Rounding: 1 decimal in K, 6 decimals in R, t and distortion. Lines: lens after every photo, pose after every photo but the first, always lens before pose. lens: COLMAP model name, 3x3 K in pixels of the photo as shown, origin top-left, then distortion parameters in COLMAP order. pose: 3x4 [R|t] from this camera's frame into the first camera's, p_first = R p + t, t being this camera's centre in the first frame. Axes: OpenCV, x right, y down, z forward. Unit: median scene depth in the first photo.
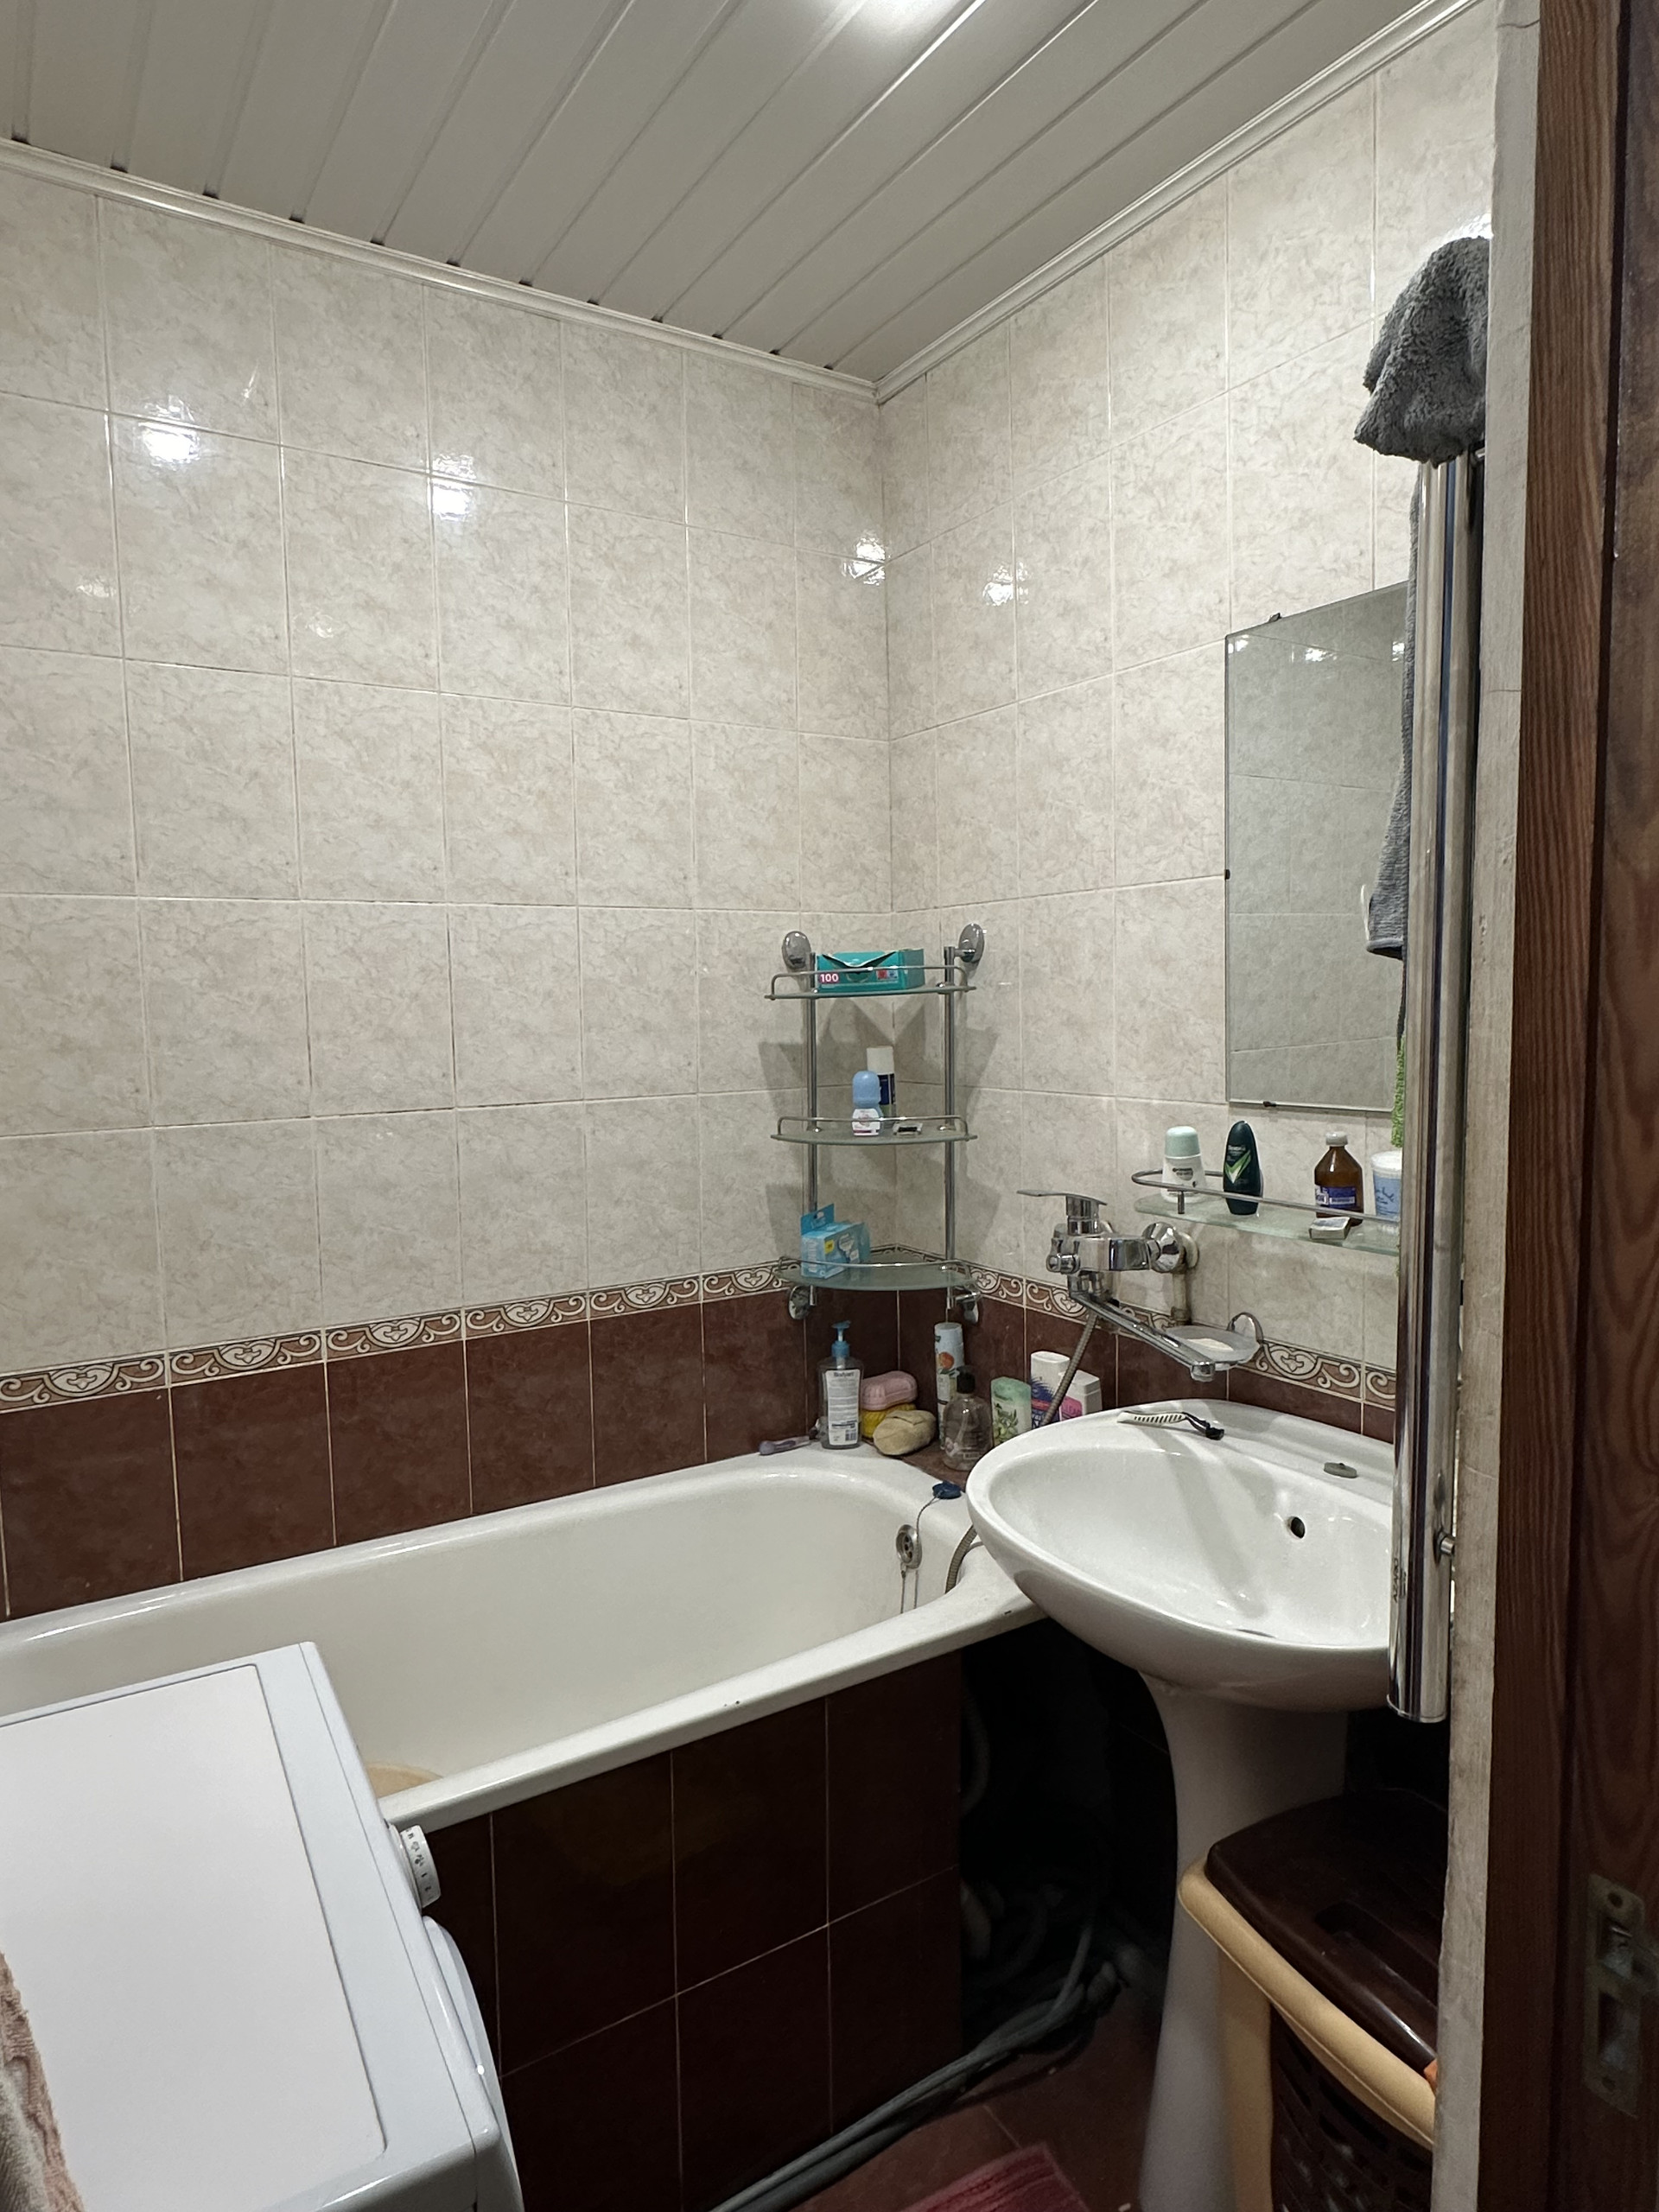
lens RADIAL K [[1324.5, 0, 820.1], [0, 1324.5, 1125.7], [0, 0, 1]] dist [-0.006761, -0.001989]
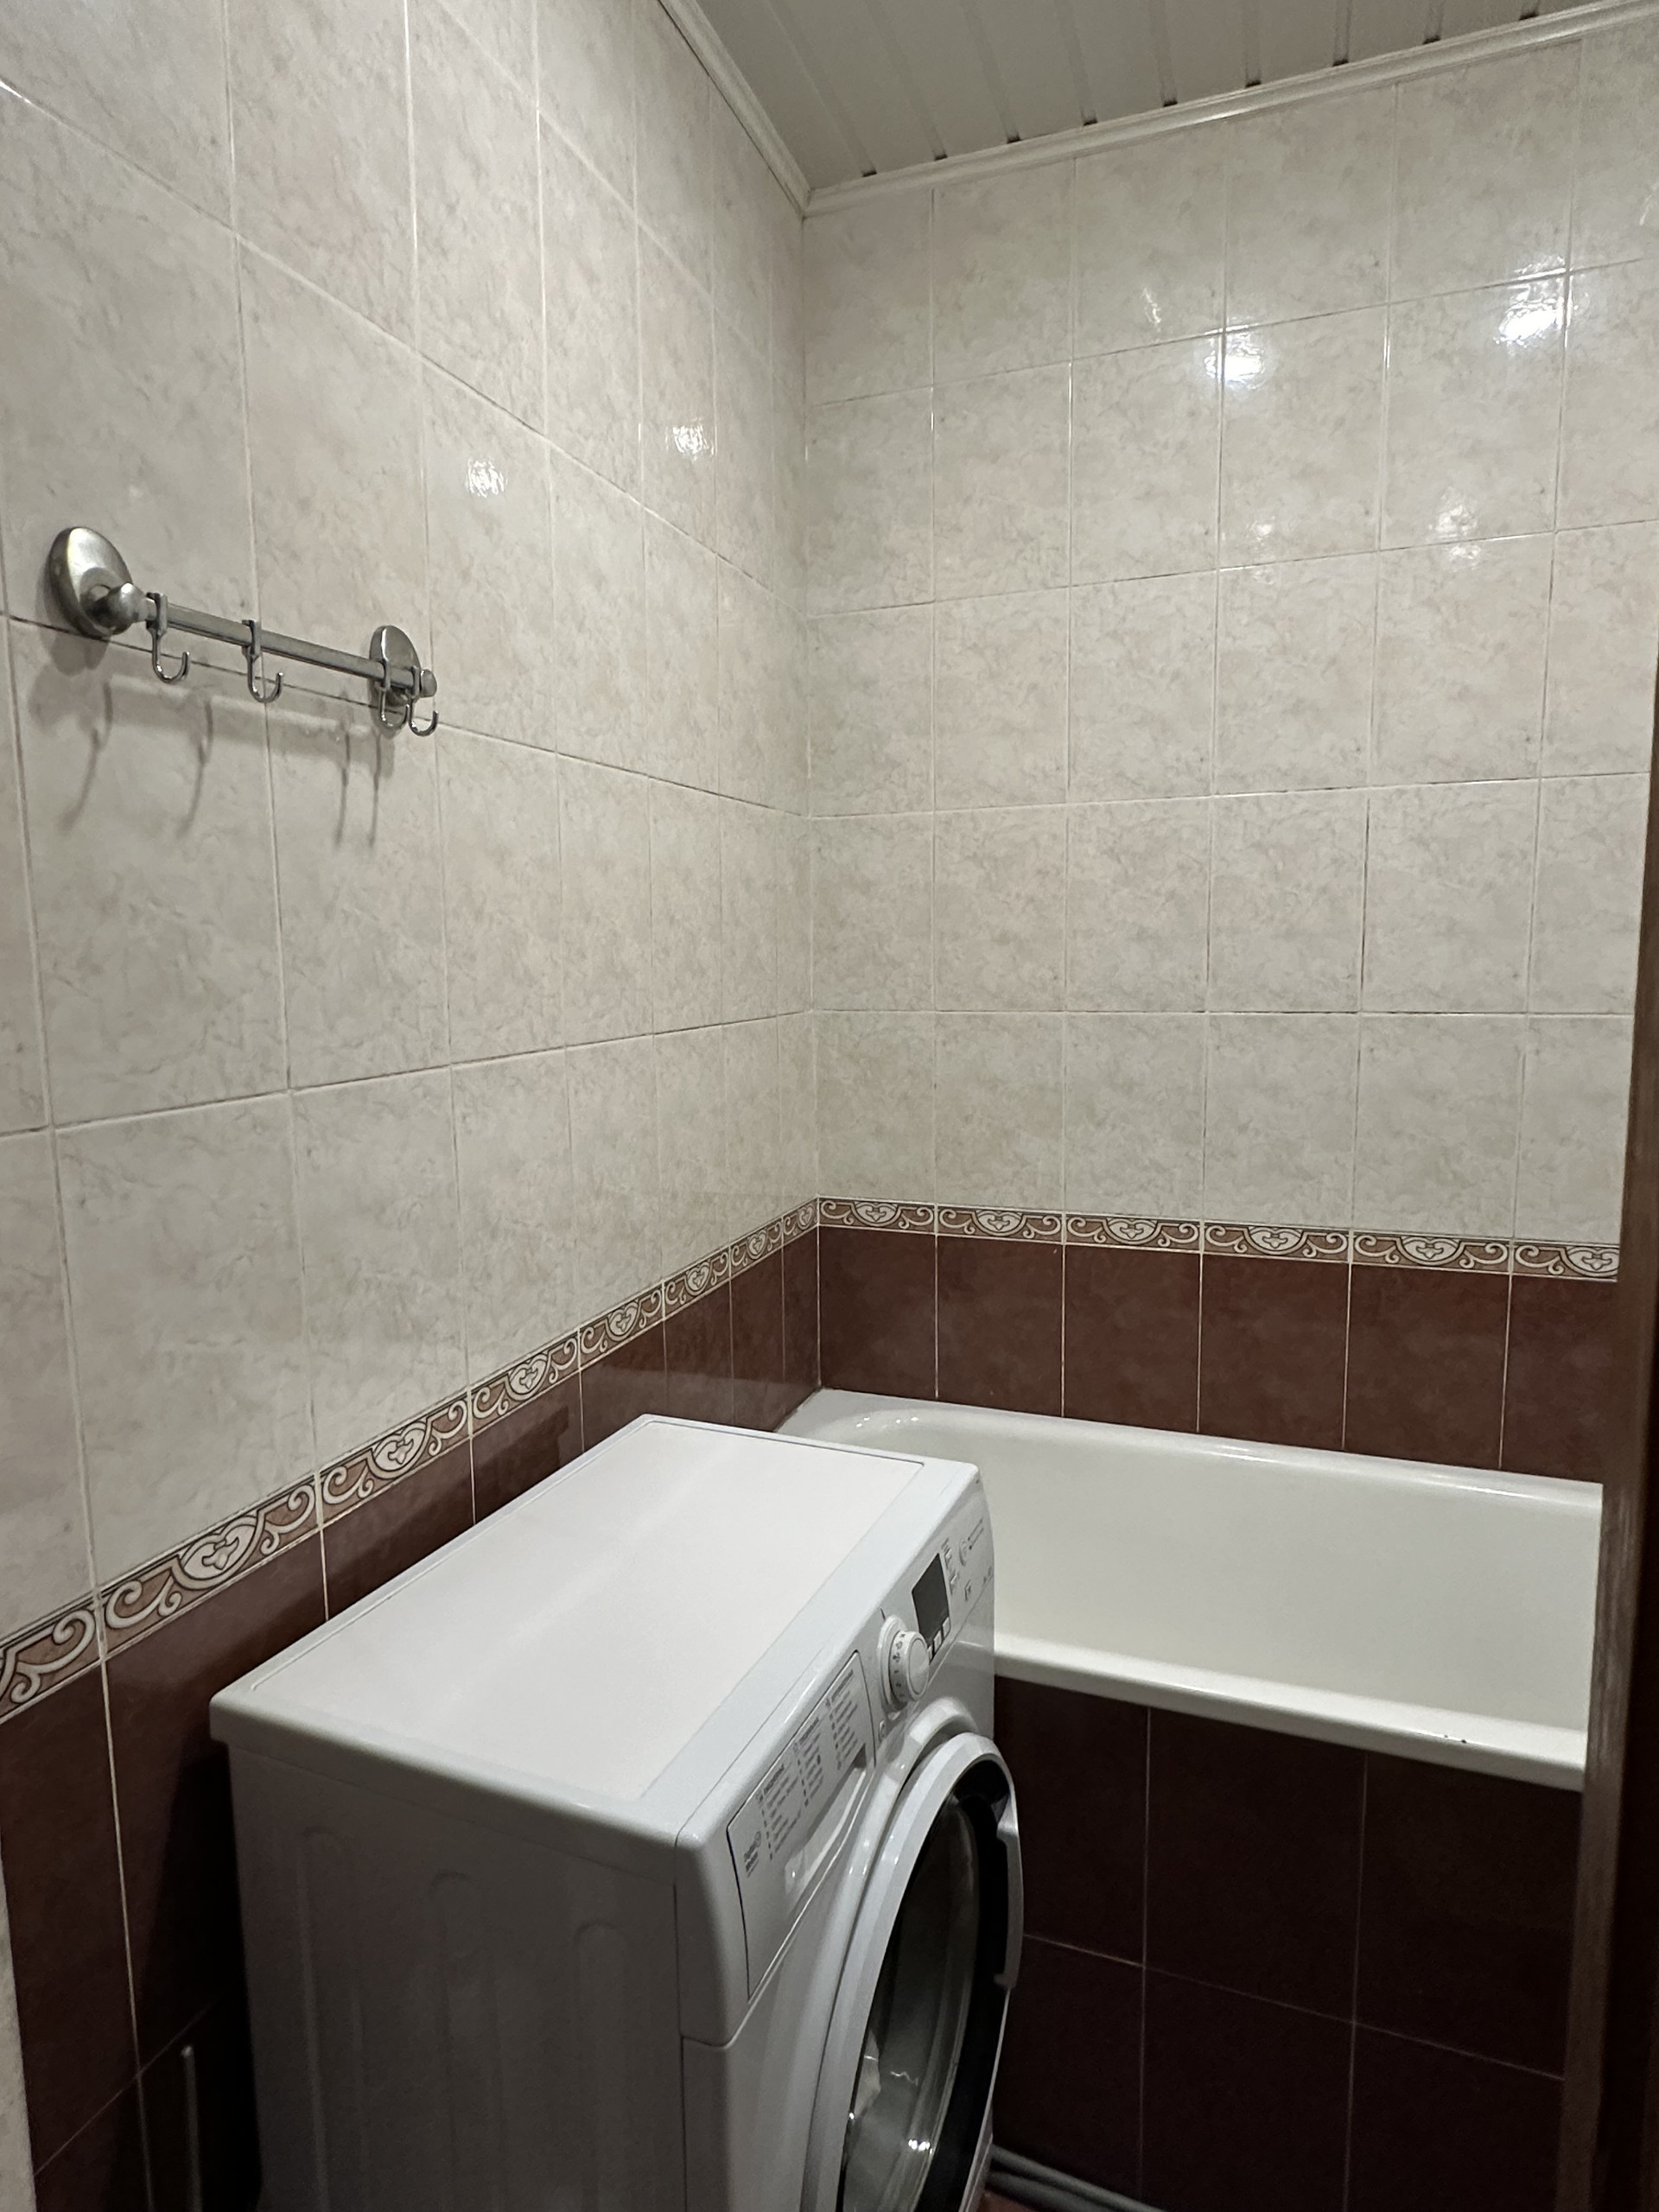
lens RADIAL K [[1324.5, 0, 819.2], [0, 1324.5, 1082.7], [0, 0, 1]] dist [-0.006761, -0.001989]
pose [[0.577845, 0.107771, -0.808999, 0.268876], [-0.063876, 0.994175, 0.086814, -0.021716], [0.813643, 0.001511, 0.581363, 0.172118]]
